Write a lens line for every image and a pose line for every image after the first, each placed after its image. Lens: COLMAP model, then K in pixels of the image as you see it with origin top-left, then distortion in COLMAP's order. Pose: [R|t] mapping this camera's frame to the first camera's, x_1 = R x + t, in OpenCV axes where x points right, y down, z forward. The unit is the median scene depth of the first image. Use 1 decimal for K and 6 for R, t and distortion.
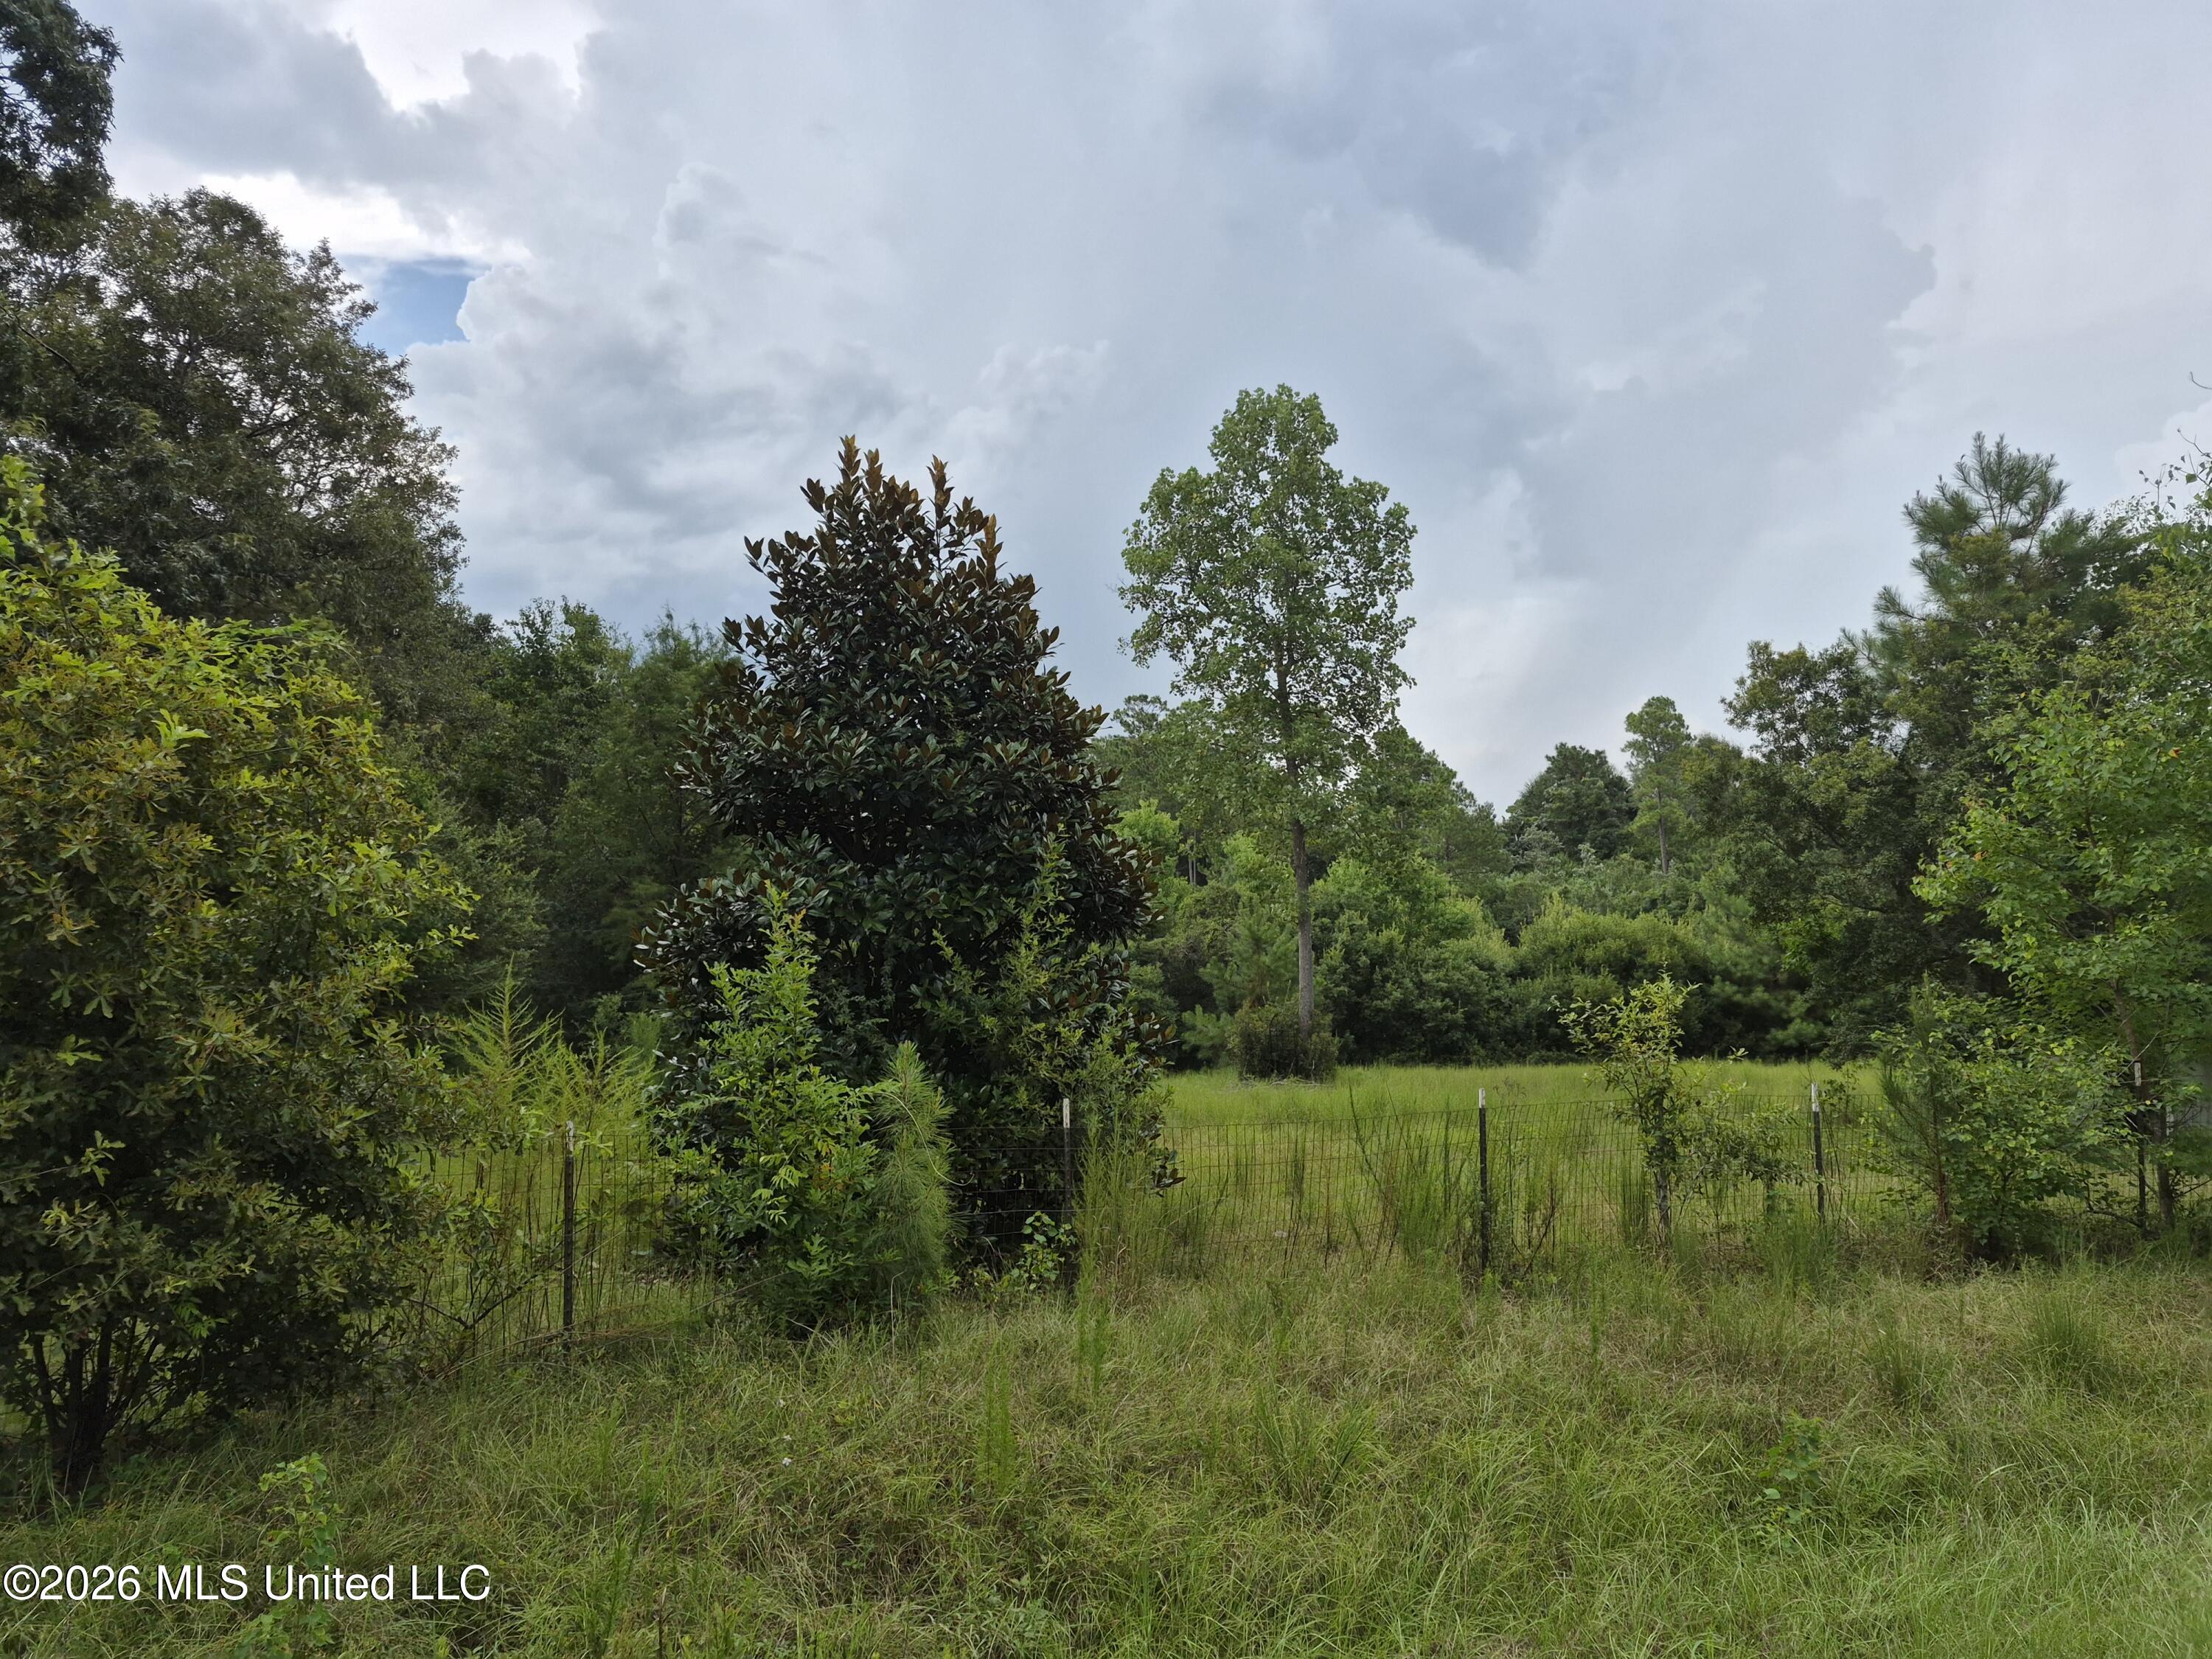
lens RADIAL K [[1498.5, 0, 1103.2], [0, 1498.5, 809.9], [0, 0, 1]] dist [0.023957, -0.027884]
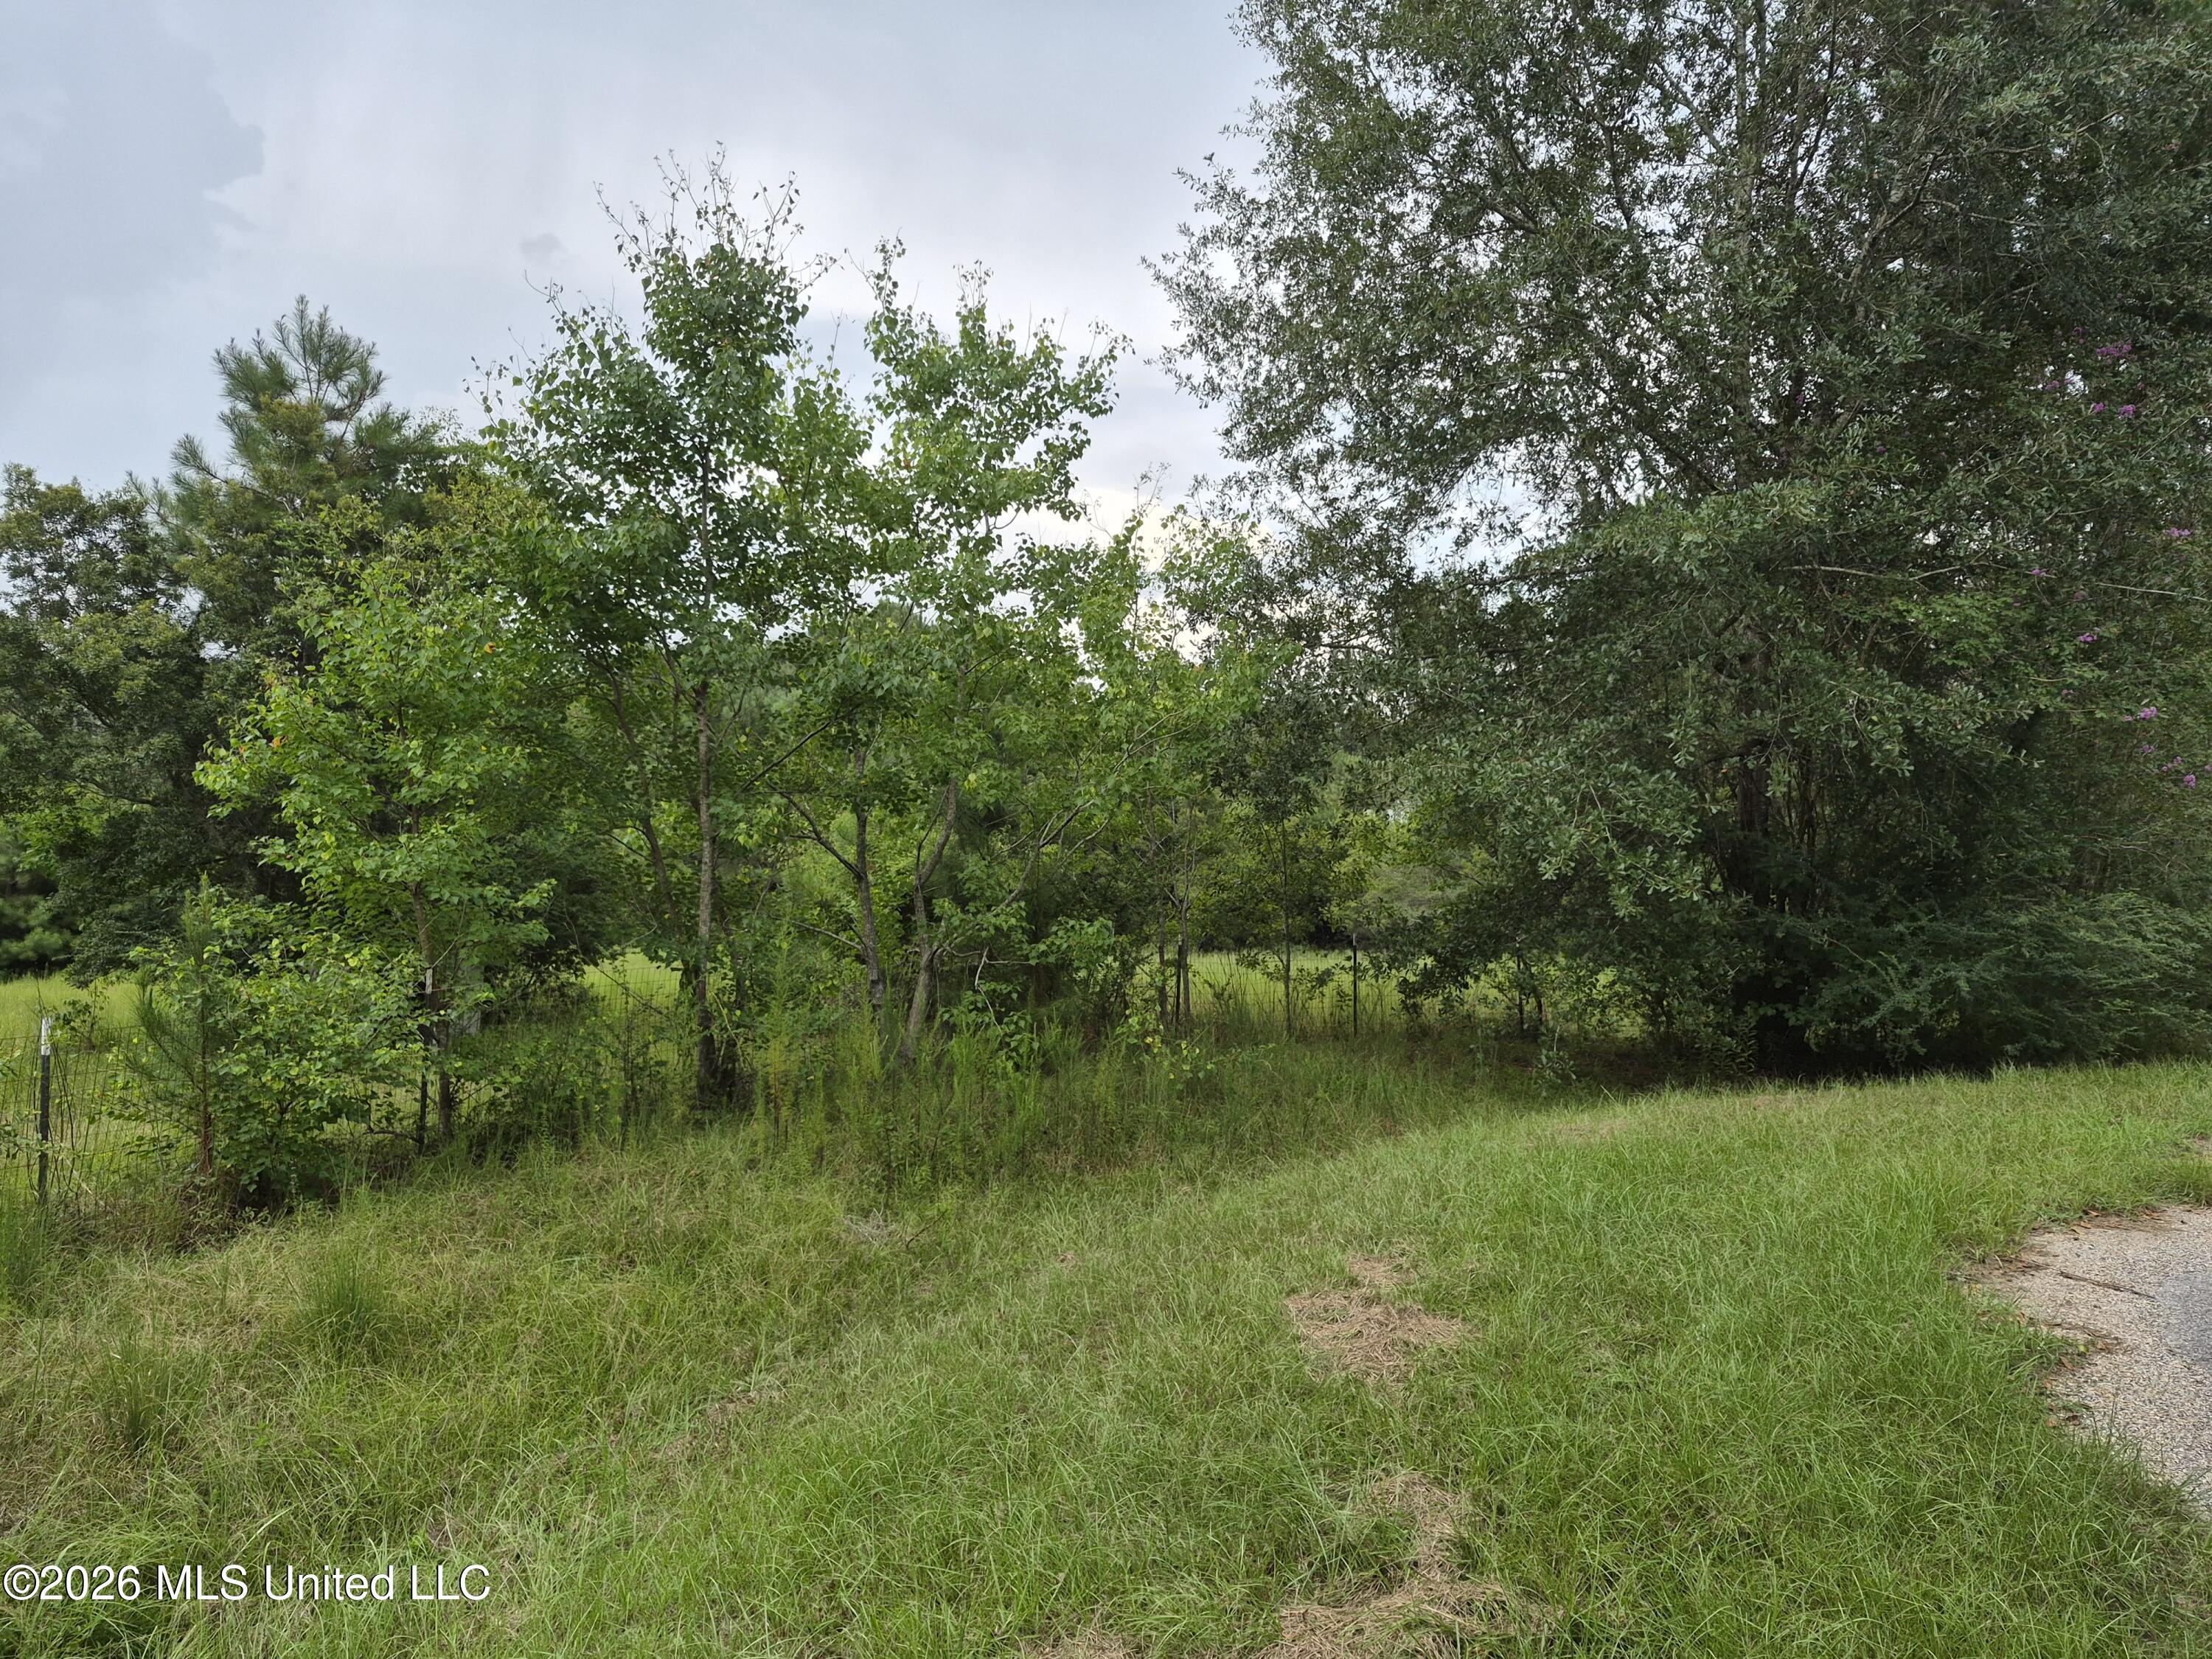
lens RADIAL K [[1498.5, 0, 1116.5], [0, 1498.5, 832.3], [0, 0, 1]] dist [0.023957, -0.027884]
pose [[0.499340, 0.025083, 0.866043, 0.066600], [-0.094470, 0.995197, 0.025645, 0.013855], [-0.861240, -0.094621, 0.499312, 0.134250]]
